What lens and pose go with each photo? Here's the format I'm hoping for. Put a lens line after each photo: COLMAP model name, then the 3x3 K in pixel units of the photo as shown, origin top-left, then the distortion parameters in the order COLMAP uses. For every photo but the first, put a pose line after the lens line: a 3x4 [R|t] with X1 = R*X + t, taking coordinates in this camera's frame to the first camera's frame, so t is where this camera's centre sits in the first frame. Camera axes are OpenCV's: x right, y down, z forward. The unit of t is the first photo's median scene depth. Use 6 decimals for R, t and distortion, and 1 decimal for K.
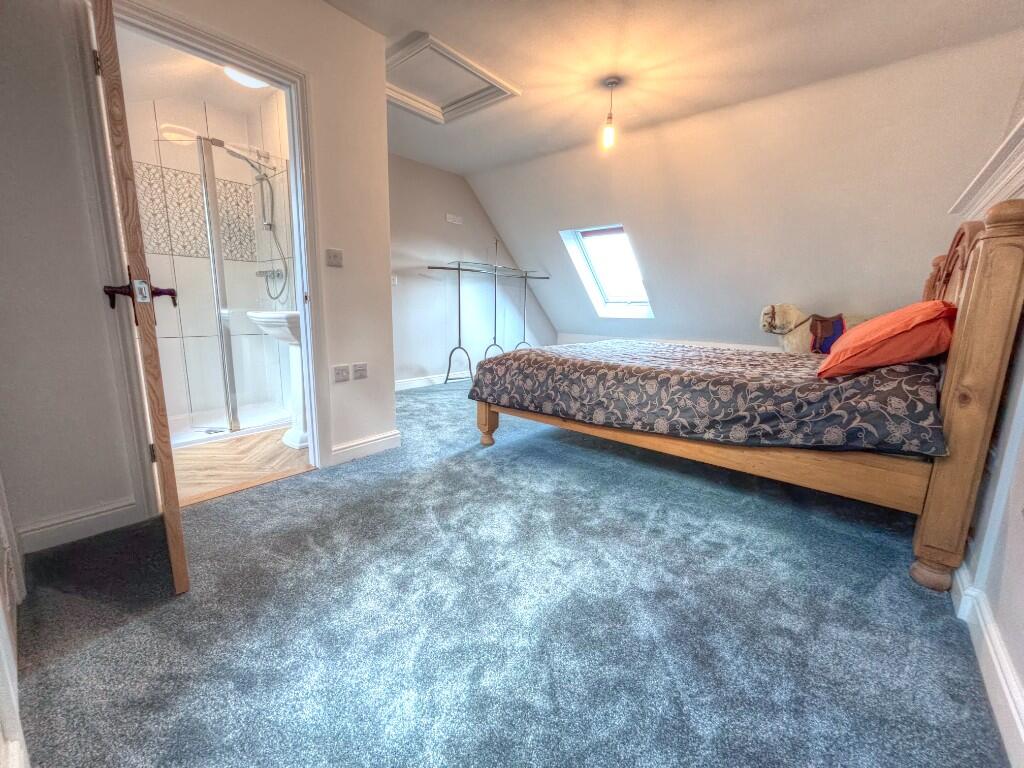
lens RADIAL K [[415.0, 0, 505.6], [0, 415.0, 385.2], [0, 0, 1]] dist [-0.000560, -0.000126]
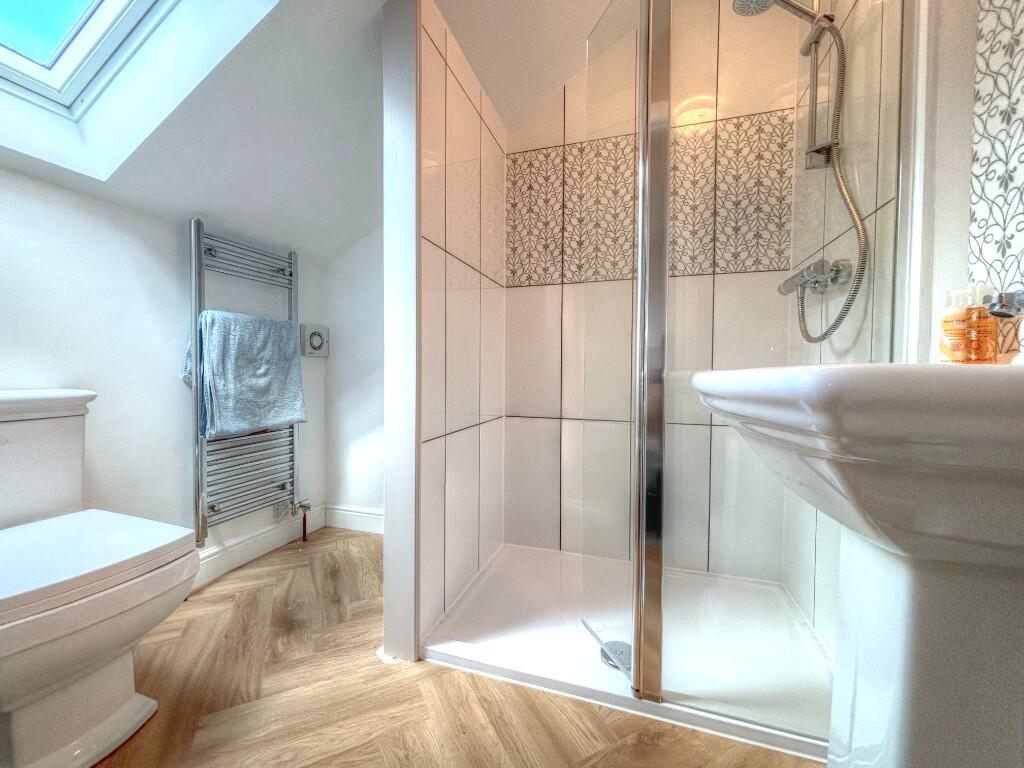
lens RADIAL K [[415.0, 0, 505.6], [0, 415.0, 385.2], [0, 0, 1]] dist [-0.000560, -0.000126]
pose [[0.383943, 0.005725, -0.923339, -0.314398], [-0.174821, 0.982345, -0.066603, -0.091552], [0.906656, 0.186991, 0.378165, 0.602635]]
